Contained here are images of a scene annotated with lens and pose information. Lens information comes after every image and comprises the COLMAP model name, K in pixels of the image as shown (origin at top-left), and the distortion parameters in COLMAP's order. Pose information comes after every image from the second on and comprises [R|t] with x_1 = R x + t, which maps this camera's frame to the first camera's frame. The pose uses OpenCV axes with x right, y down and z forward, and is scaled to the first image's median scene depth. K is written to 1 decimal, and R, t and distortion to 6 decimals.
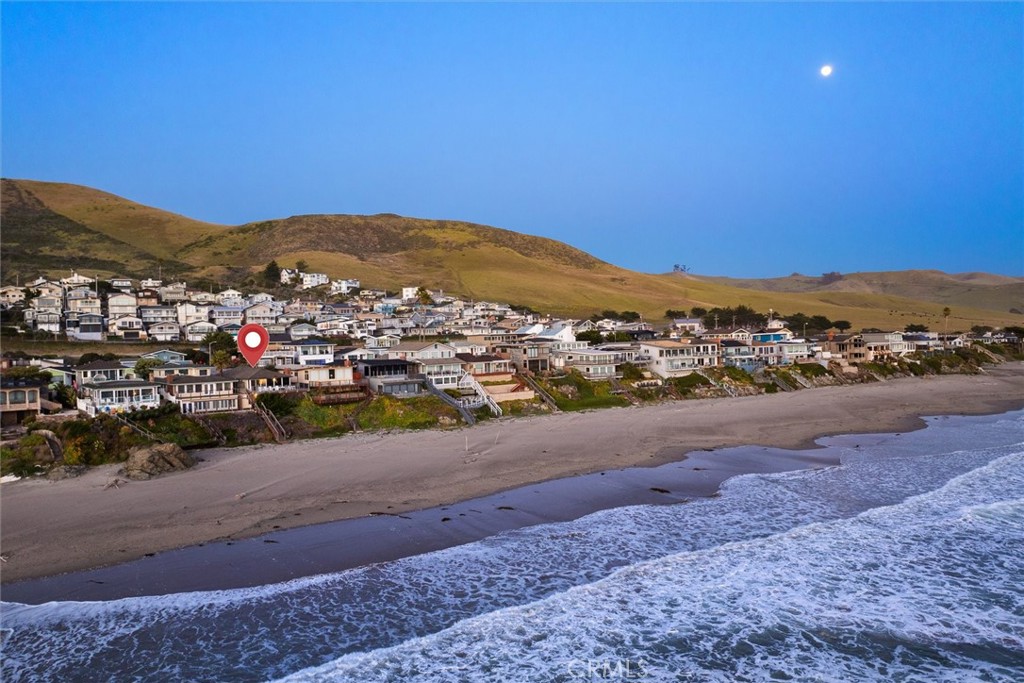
lens RADIAL K [[706.3, 0, 514.9], [0, 706.3, 346.7], [0, 0, 1]] dist [-0.052075, 0.005495]
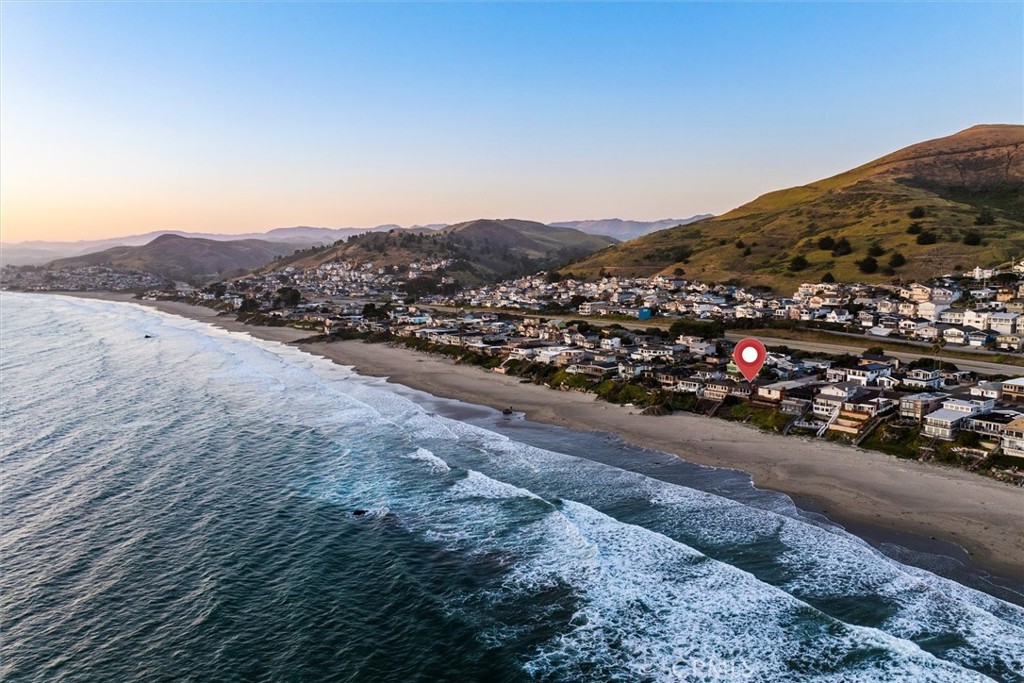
lens RADIAL K [[706.3, 0, 514.9], [0, 706.3, 346.7], [0, 0, 1]] dist [-0.052075, 0.005495]
pose [[-0.013334, 0.151197, -0.988414, 0.365465], [0.004136, 0.988501, 0.151155, -0.084137], [0.999903, -0.002073, -0.013806, 0.067632]]
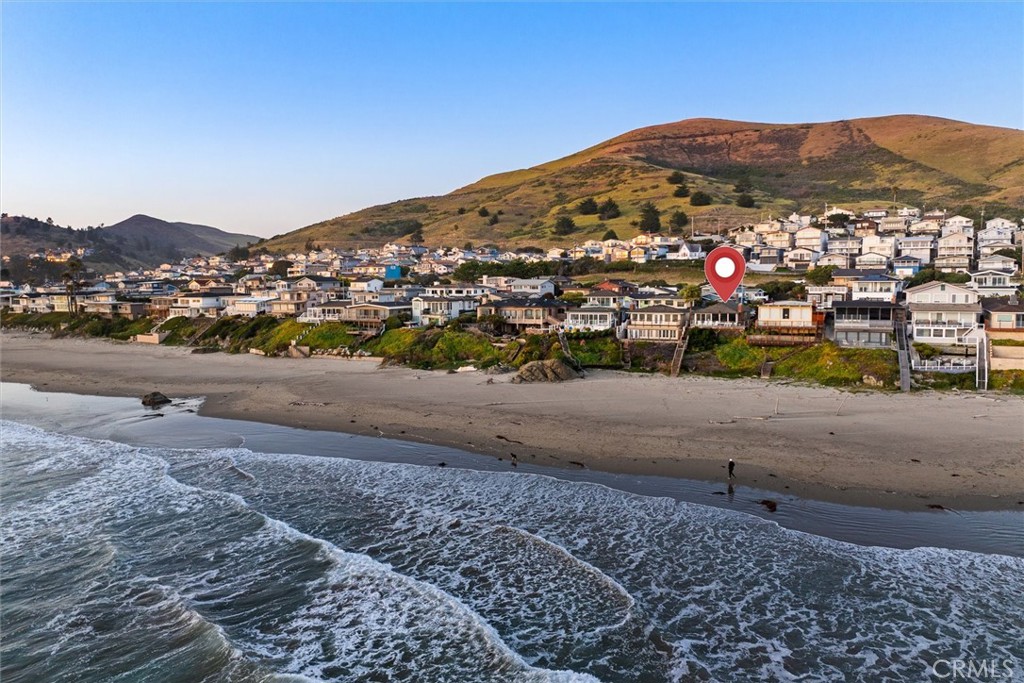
lens RADIAL K [[706.3, 0, 514.9], [0, 706.3, 346.7], [0, 0, 1]] dist [-0.052075, 0.005495]
pose [[0.412355, 0.107705, -0.904634, 0.093654], [-0.014664, 0.993643, 0.111618, -0.003279], [0.910905, -0.032761, 0.411313, 0.066000]]
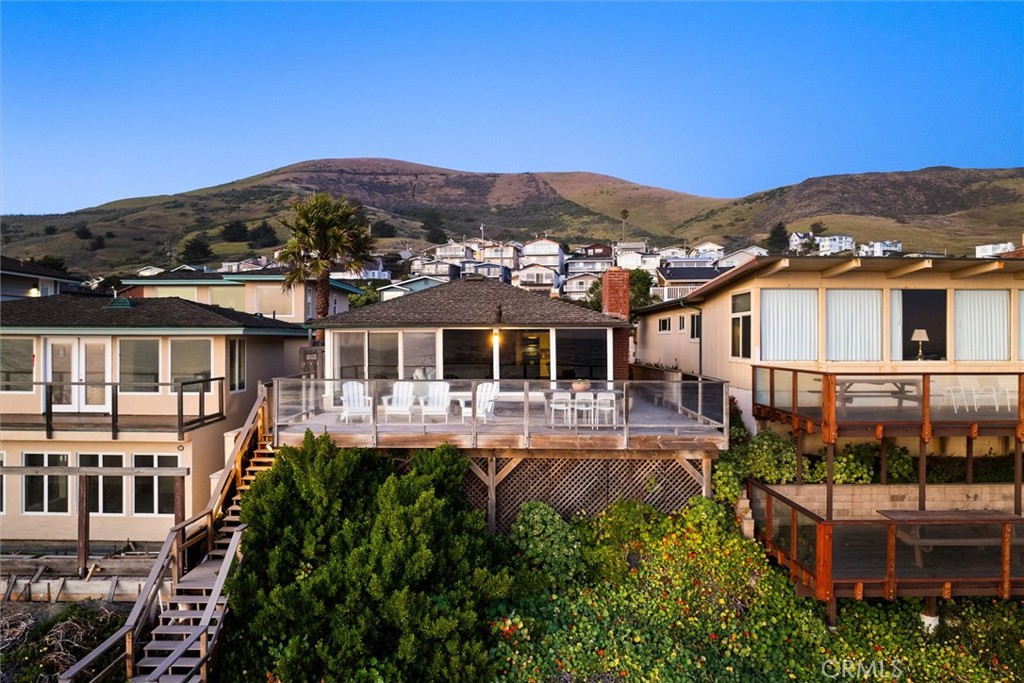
lens RADIAL K [[706.3, 0, 514.9], [0, 706.3, 346.7], [0, 0, 1]] dist [-0.052075, 0.005495]
pose [[0.760647, 0.032703, -0.648341, -0.051174], [-0.030366, 0.999429, 0.014786, 0.009592], [0.648455, 0.008440, 0.761206, 0.185394]]
